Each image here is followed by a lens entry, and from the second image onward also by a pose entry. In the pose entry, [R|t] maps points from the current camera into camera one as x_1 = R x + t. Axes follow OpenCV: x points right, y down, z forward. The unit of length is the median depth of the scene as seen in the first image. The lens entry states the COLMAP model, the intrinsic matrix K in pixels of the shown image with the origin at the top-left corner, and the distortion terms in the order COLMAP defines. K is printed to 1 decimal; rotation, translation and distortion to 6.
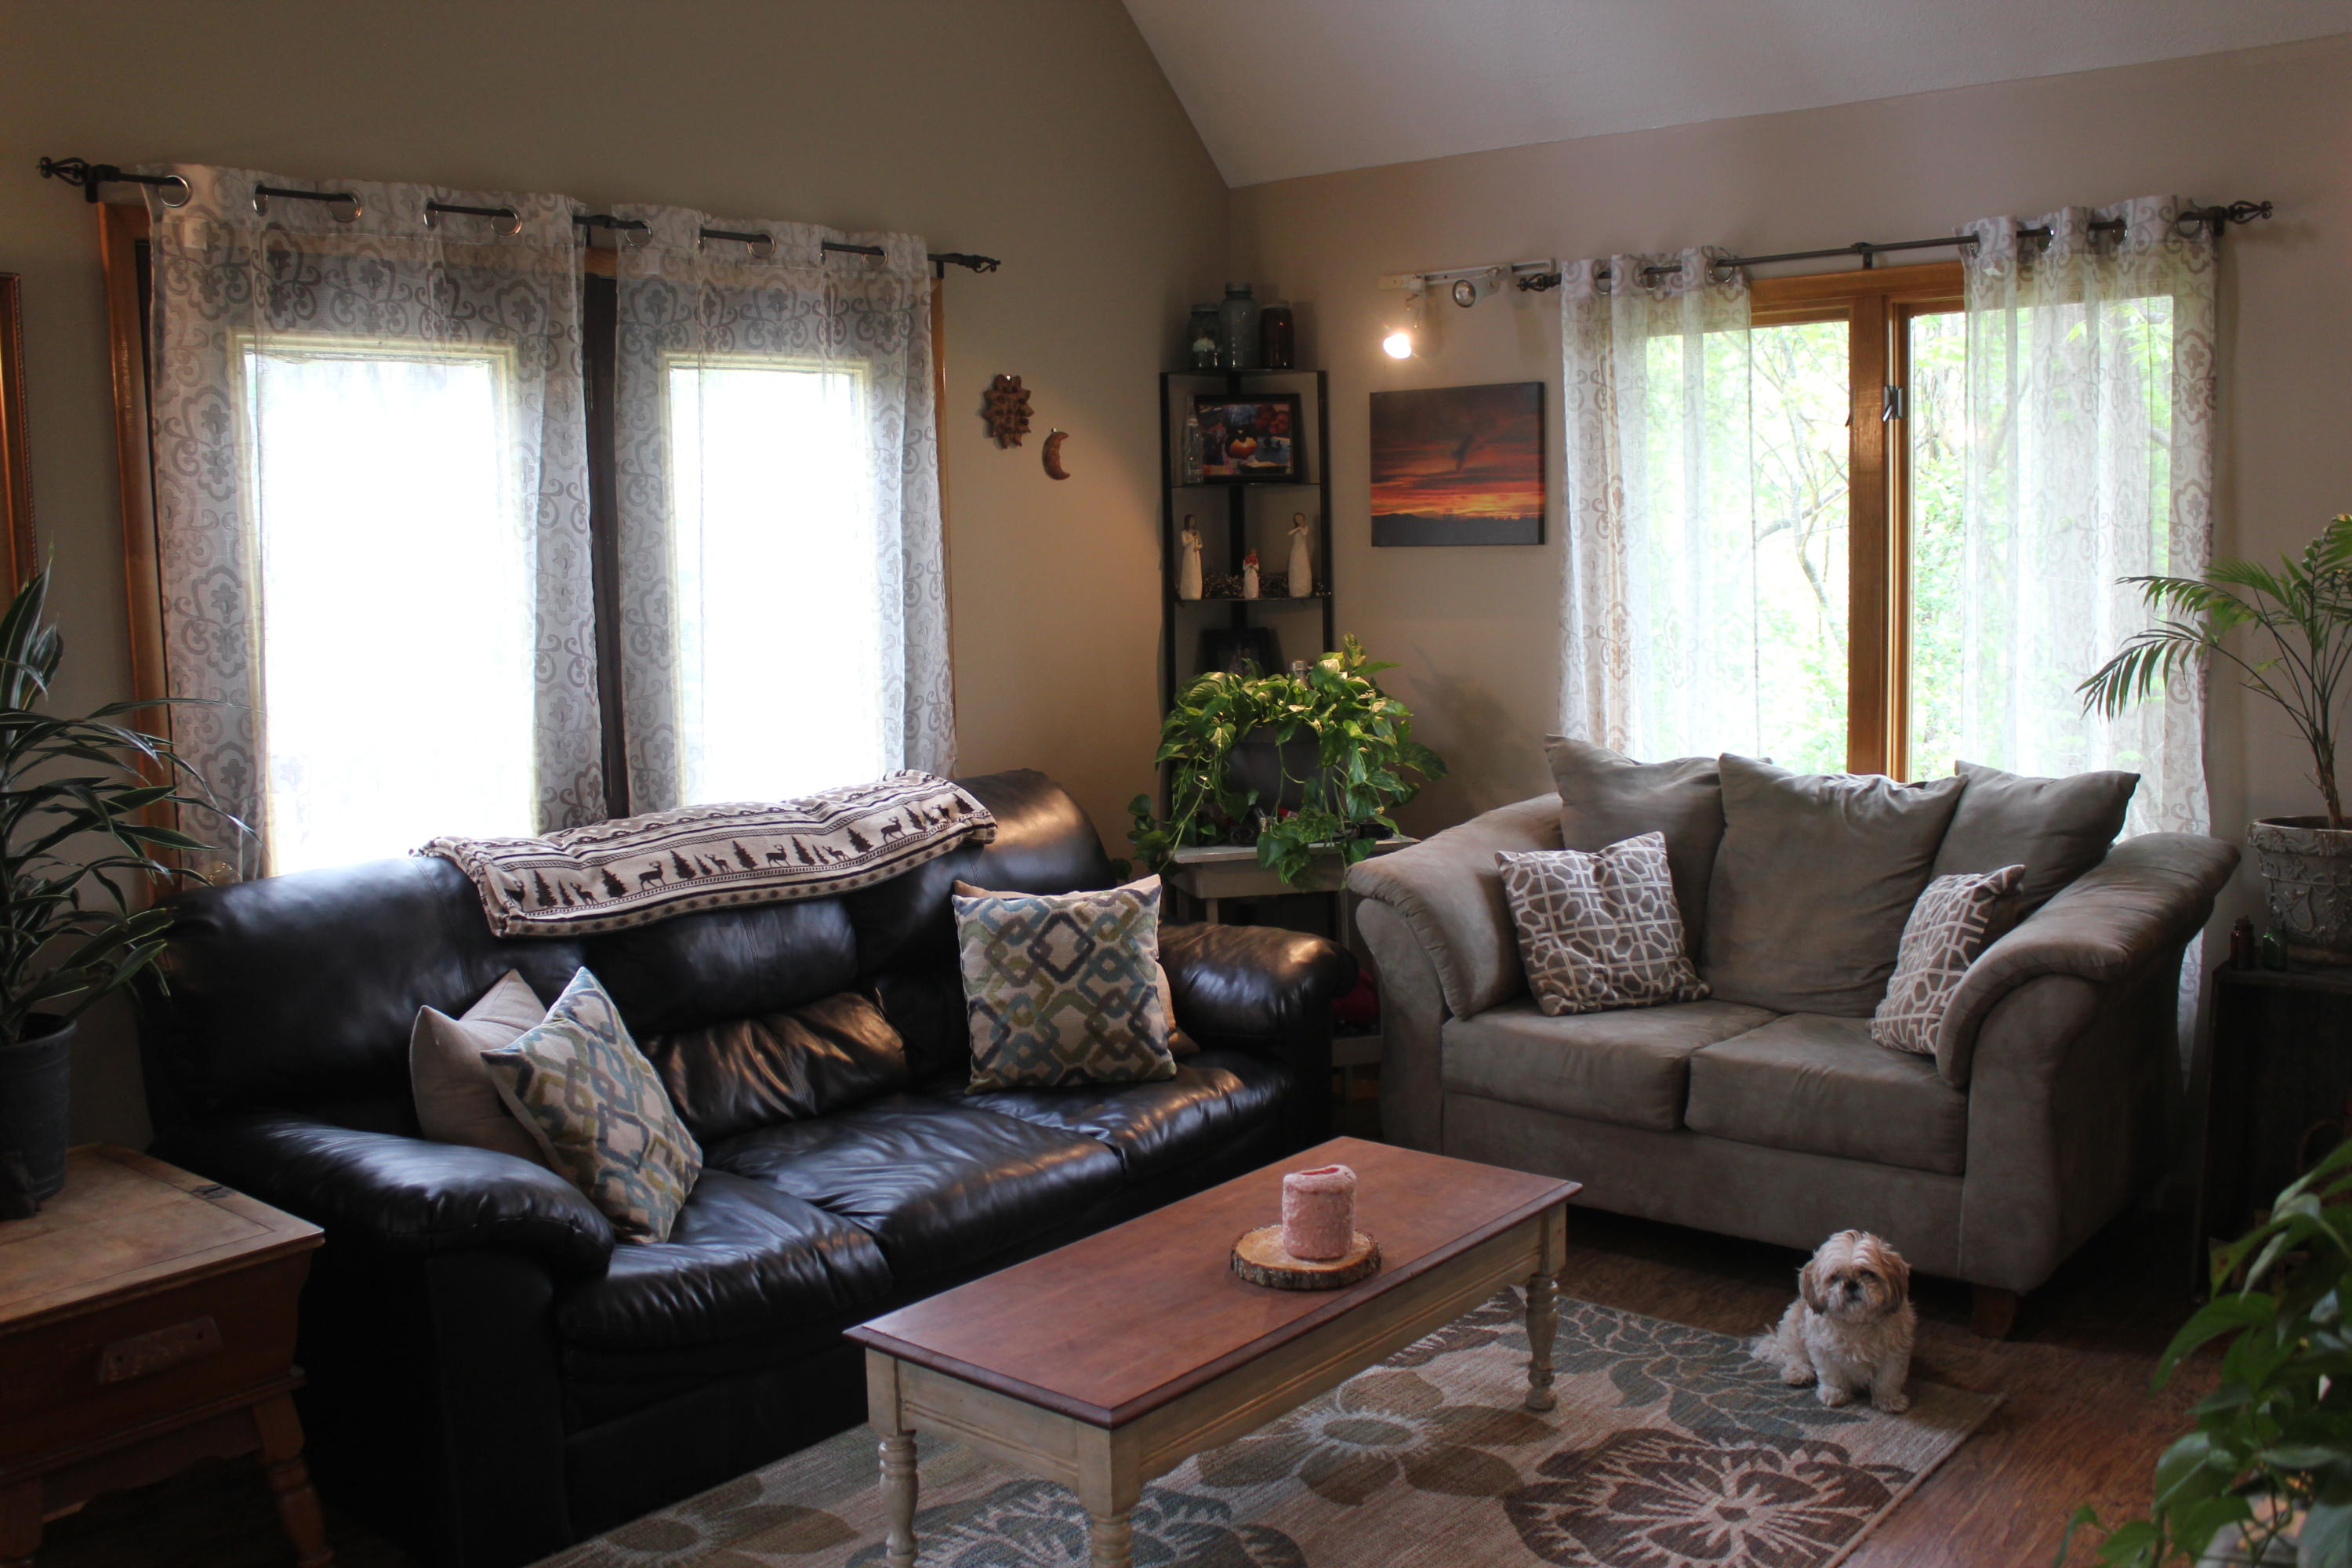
lens RADIAL K [[2114.9, 0, 1166.4], [0, 2114.9, 784.5], [0, 0, 1]] dist [-0.152399, 0.143758]
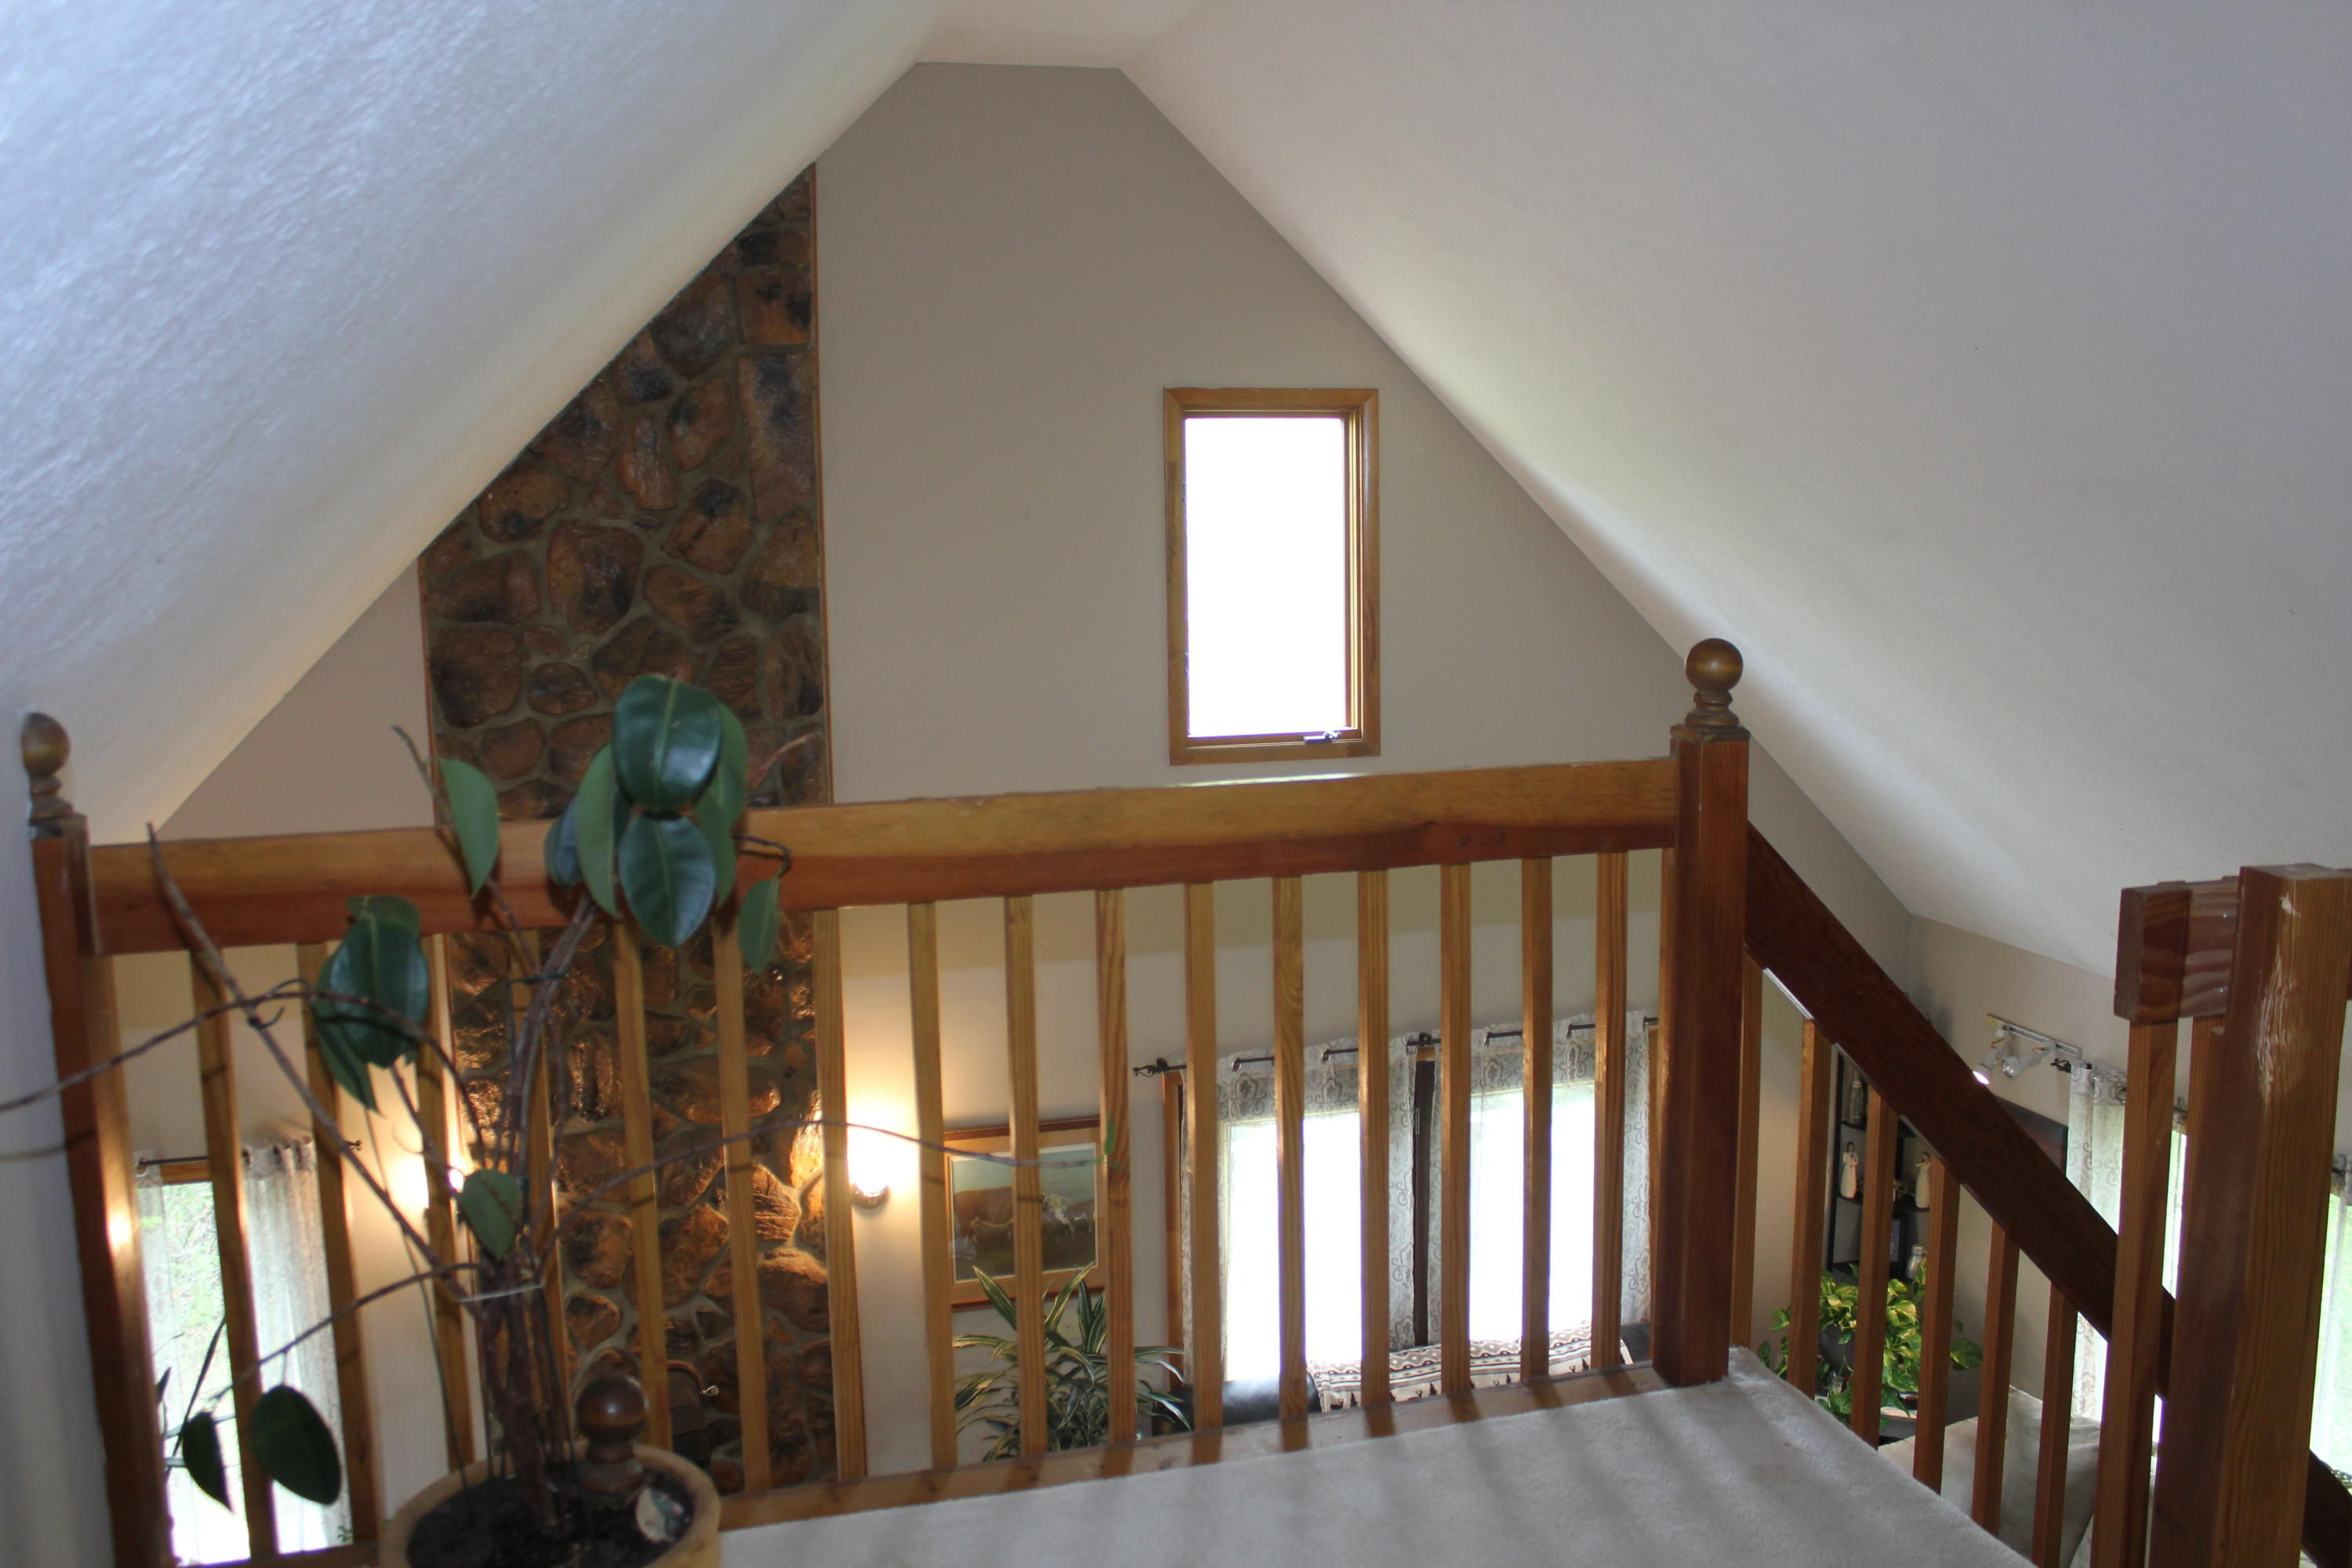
lens RADIAL K [[1965.5, 0, 1176.0], [0, 1965.5, 784.0], [0, 0, 1]] dist [-0.165421, 0.146178]
pose [[0.819667, 0.090274, -0.565683, 0.490895], [-0.070962, 0.995900, 0.056107, -0.566221], [0.568429, -0.005847, 0.822712, -0.530000]]
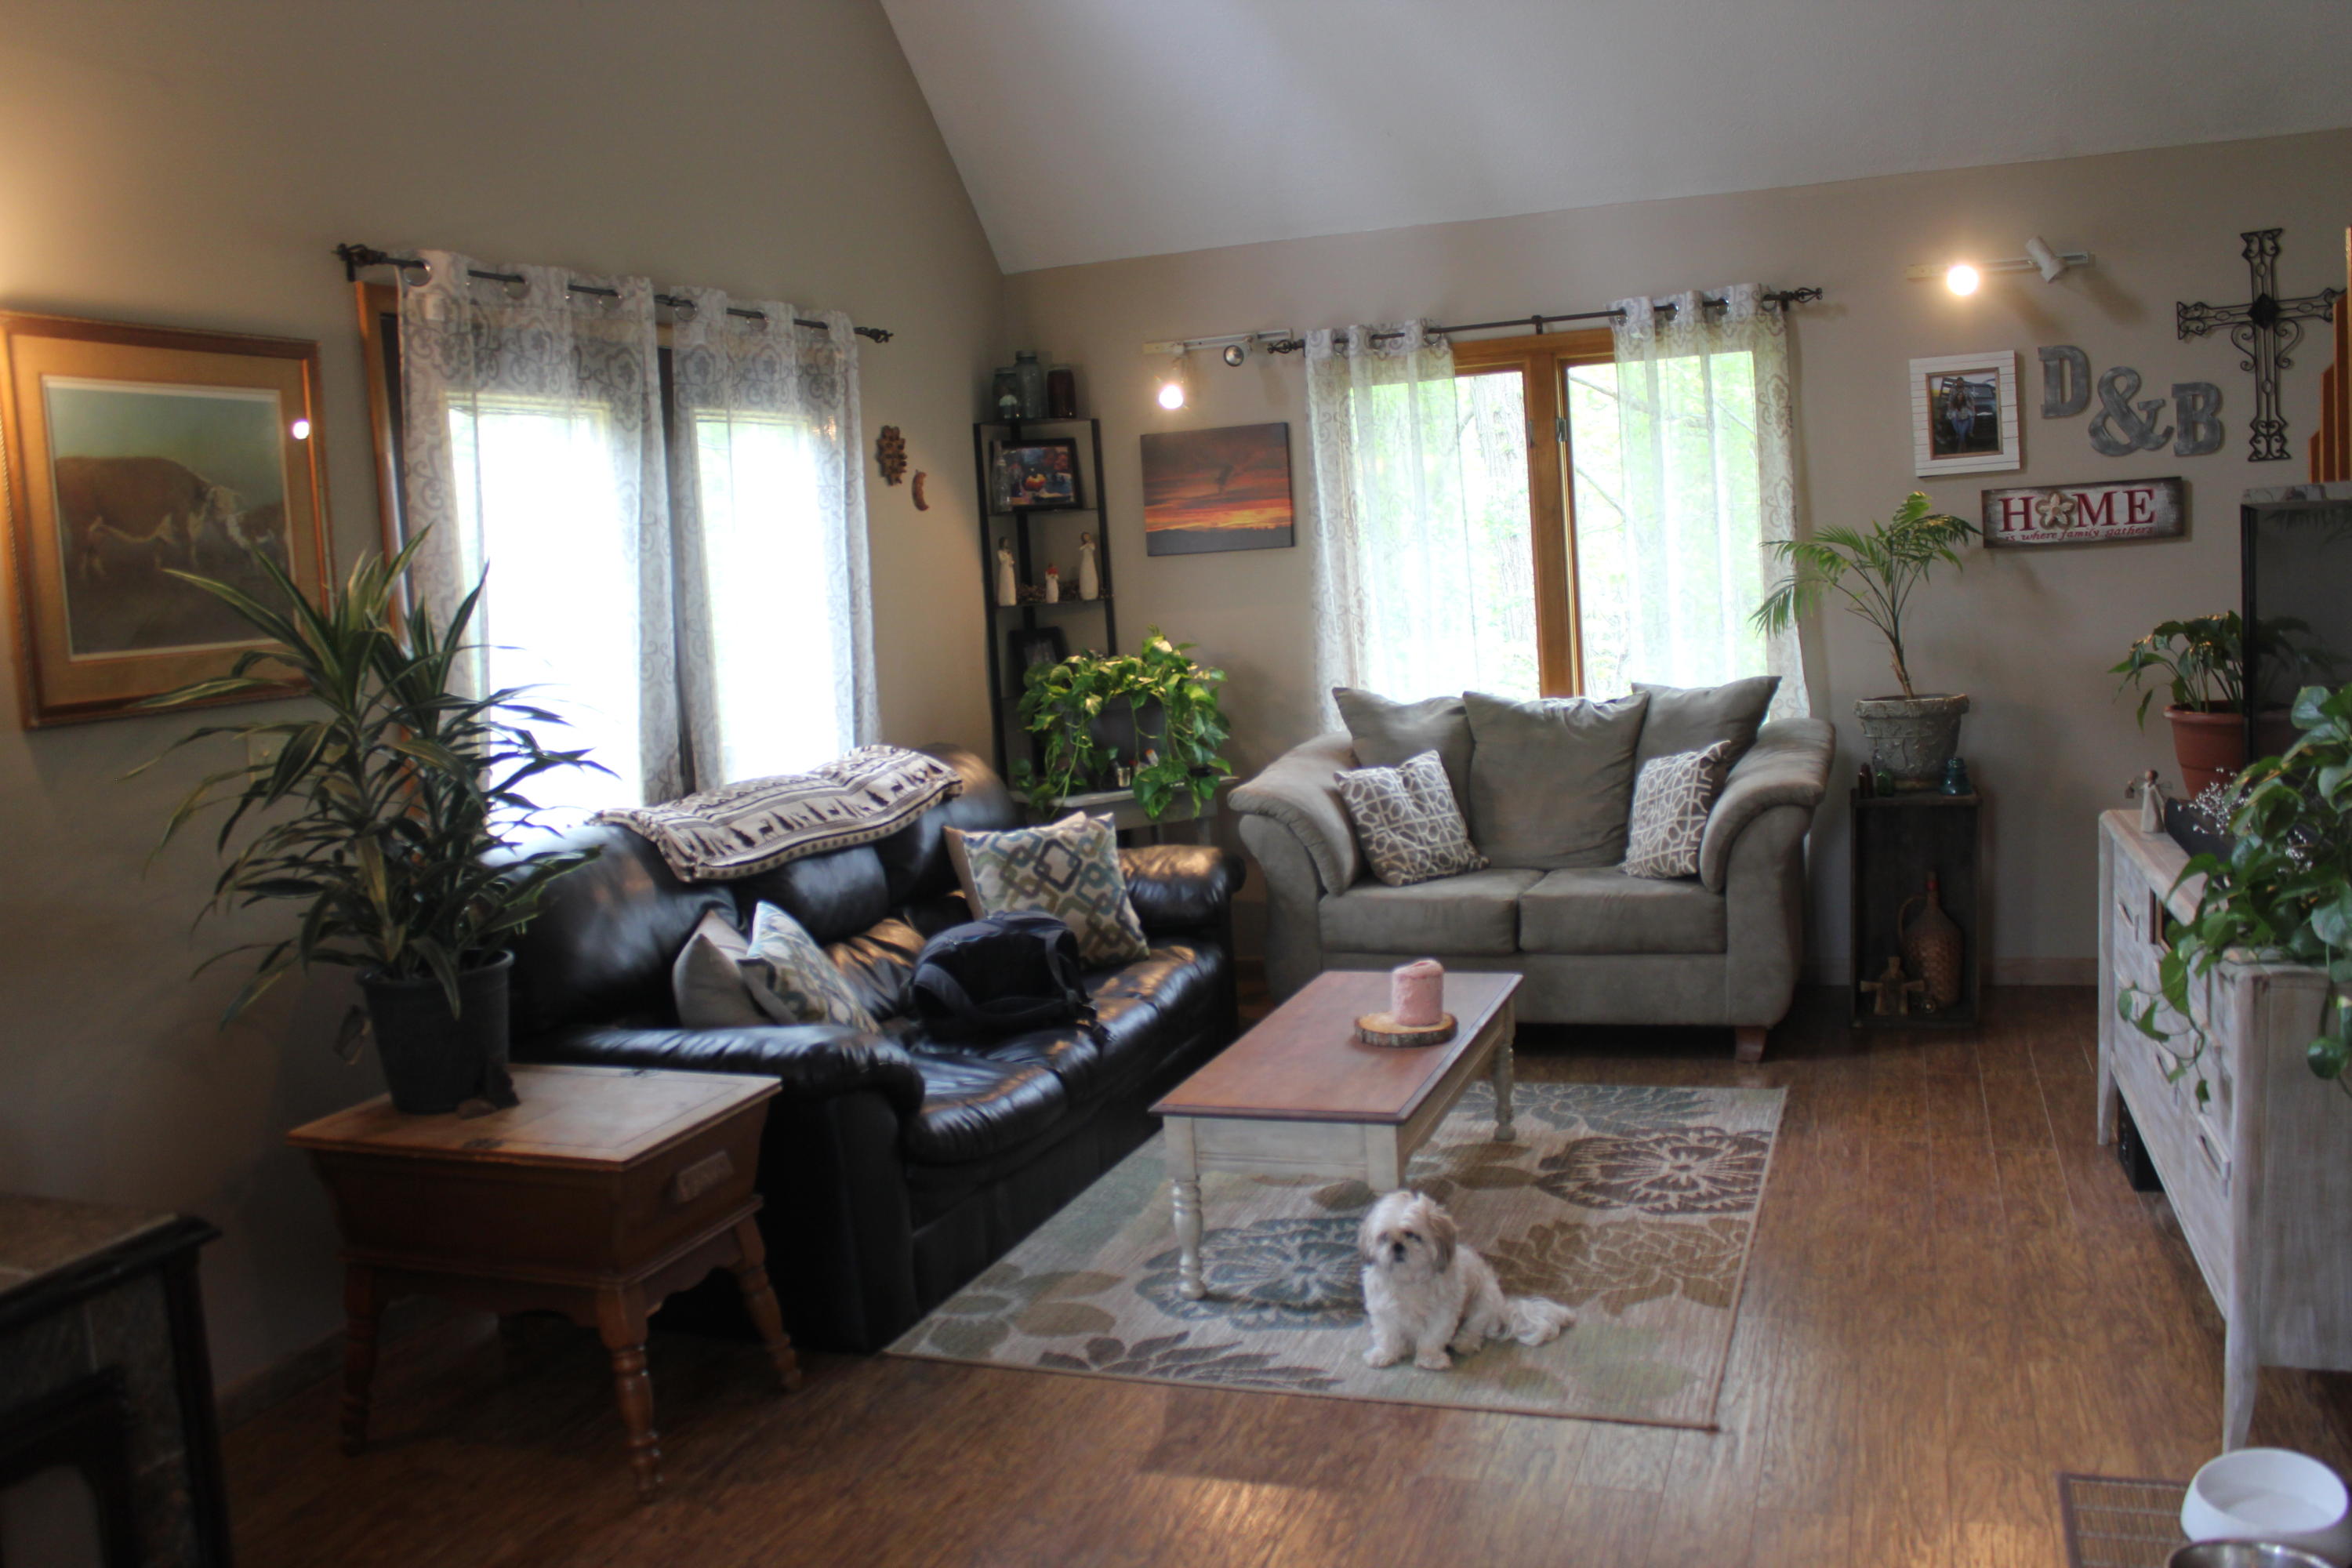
lens RADIAL K [[1965.5, 0, 1176.0], [0, 1965.5, 784.0], [0, 0, 1]] dist [-0.165421, 0.146178]
pose [[0.941913, -0.077332, 0.326833, -0.373556], [0.083524, 0.996494, -0.004929, 0.040621], [-0.325306, 0.031941, 0.945069, -0.152486]]
